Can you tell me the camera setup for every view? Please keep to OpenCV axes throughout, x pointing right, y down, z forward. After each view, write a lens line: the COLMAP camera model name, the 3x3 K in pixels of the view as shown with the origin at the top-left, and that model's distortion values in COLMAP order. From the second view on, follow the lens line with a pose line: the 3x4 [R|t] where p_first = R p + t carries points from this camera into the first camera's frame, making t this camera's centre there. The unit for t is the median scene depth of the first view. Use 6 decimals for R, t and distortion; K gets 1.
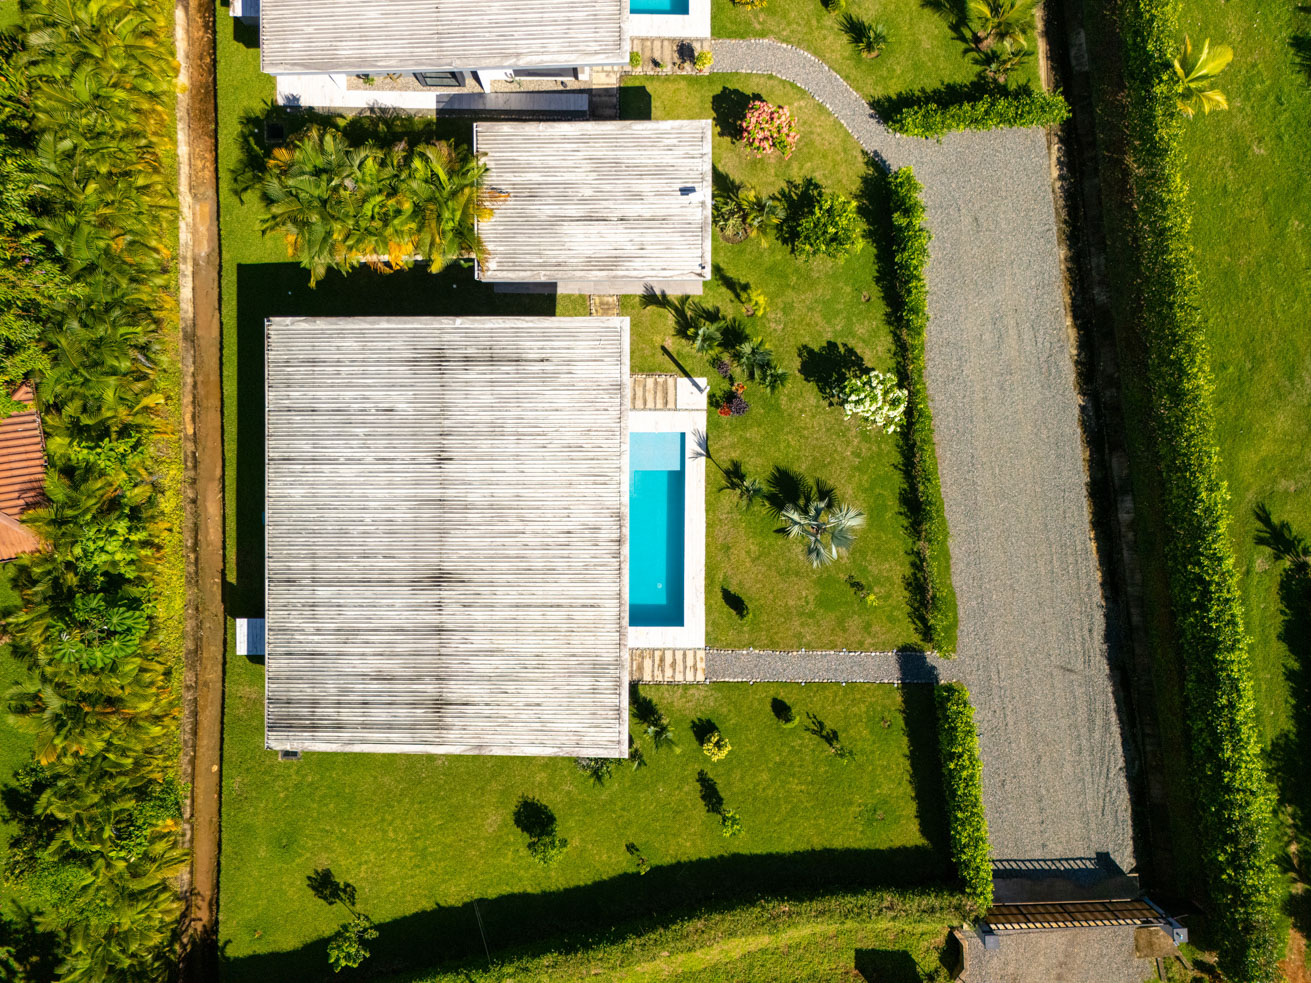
lens RADIAL K [[966.3, 0, 655.7], [0, 966.3, 486.5], [0, 0, 1]] dist [0.065257, -0.054699]
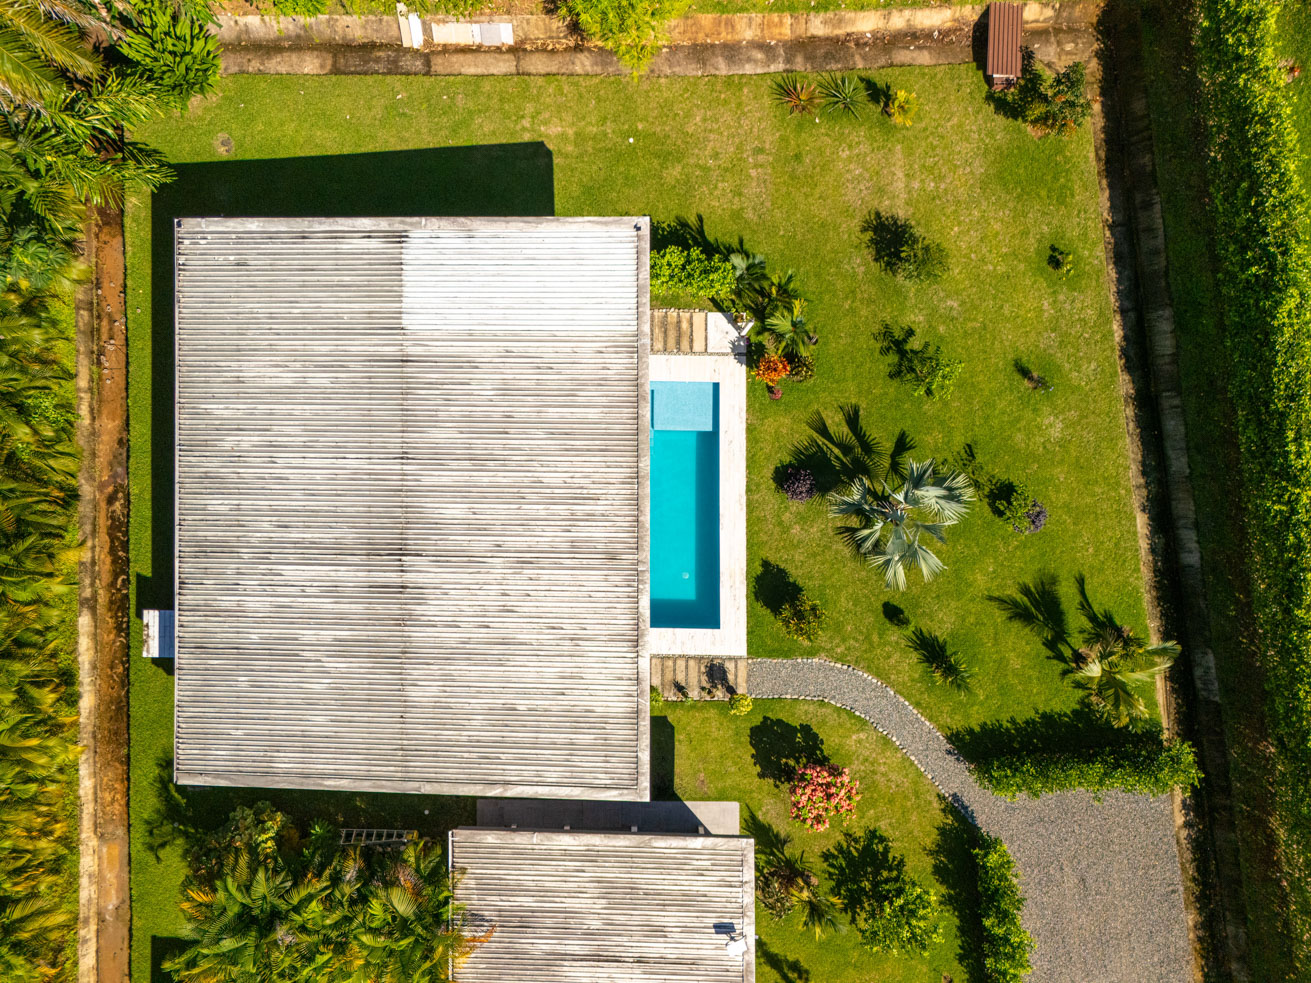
lens RADIAL K [[996.0, 0, 670.9], [0, 996.0, 495.5], [0, 0, 1]] dist [0.072417, -0.061877]
pose [[0.999957, -0.004591, 0.008092, -0.013036], [0.004690, 0.999913, -0.012339, -0.581854], [-0.008035, 0.012377, 0.999891, 0.174351]]
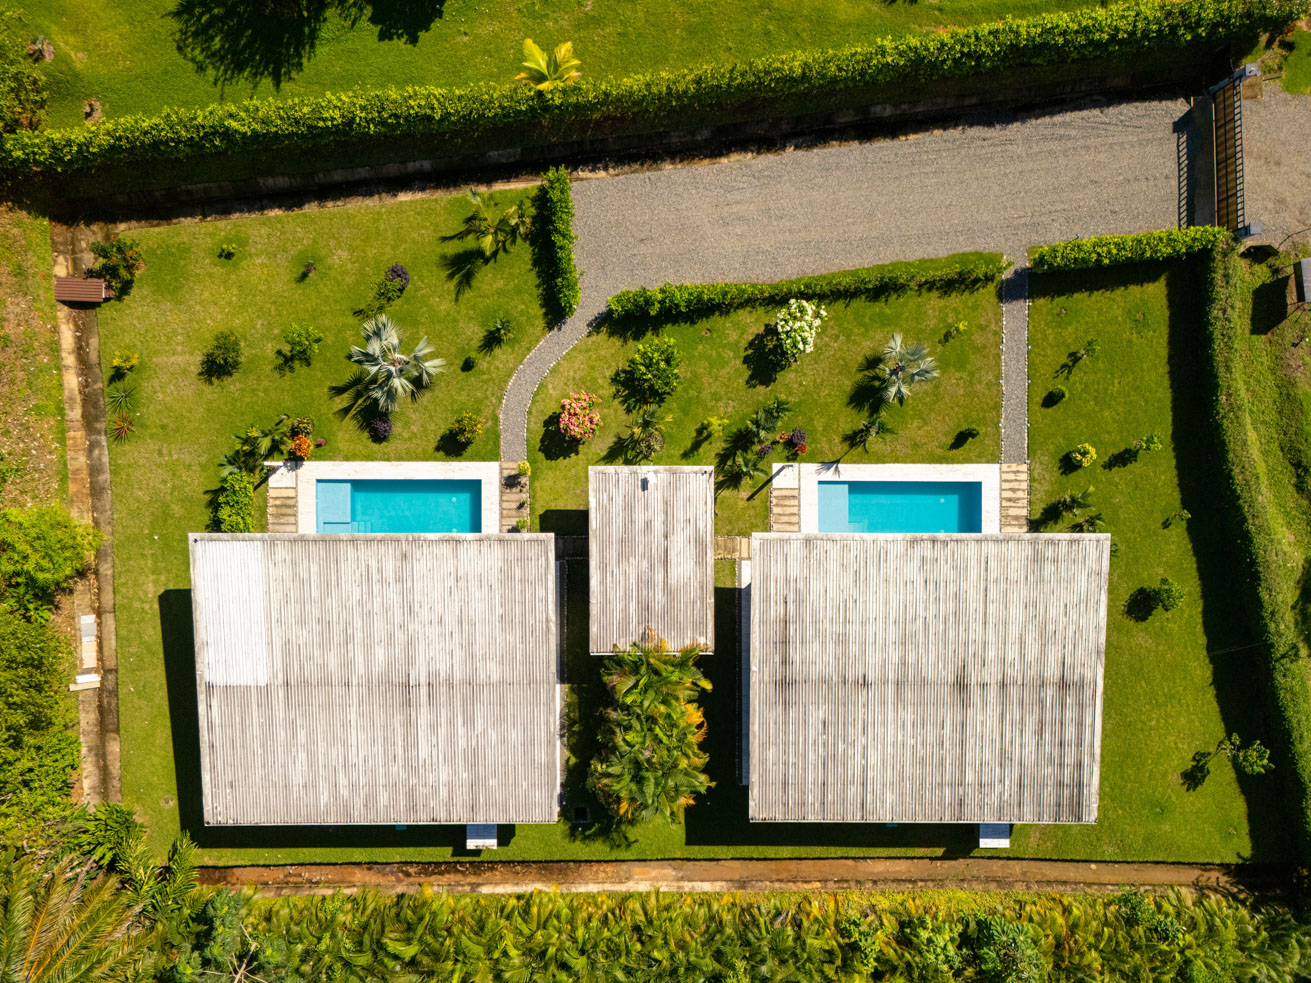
lens RADIAL K [[966.3, 0, 655.7], [0, 966.3, 486.5], [0, 0, 1]] dist [0.065257, -0.054699]
pose [[-0.002952, -0.999513, -0.031051, 0.061934], [0.999961, -0.002693, -0.008377, -0.249962], [0.008290, -0.031075, 0.999483, -0.211762]]
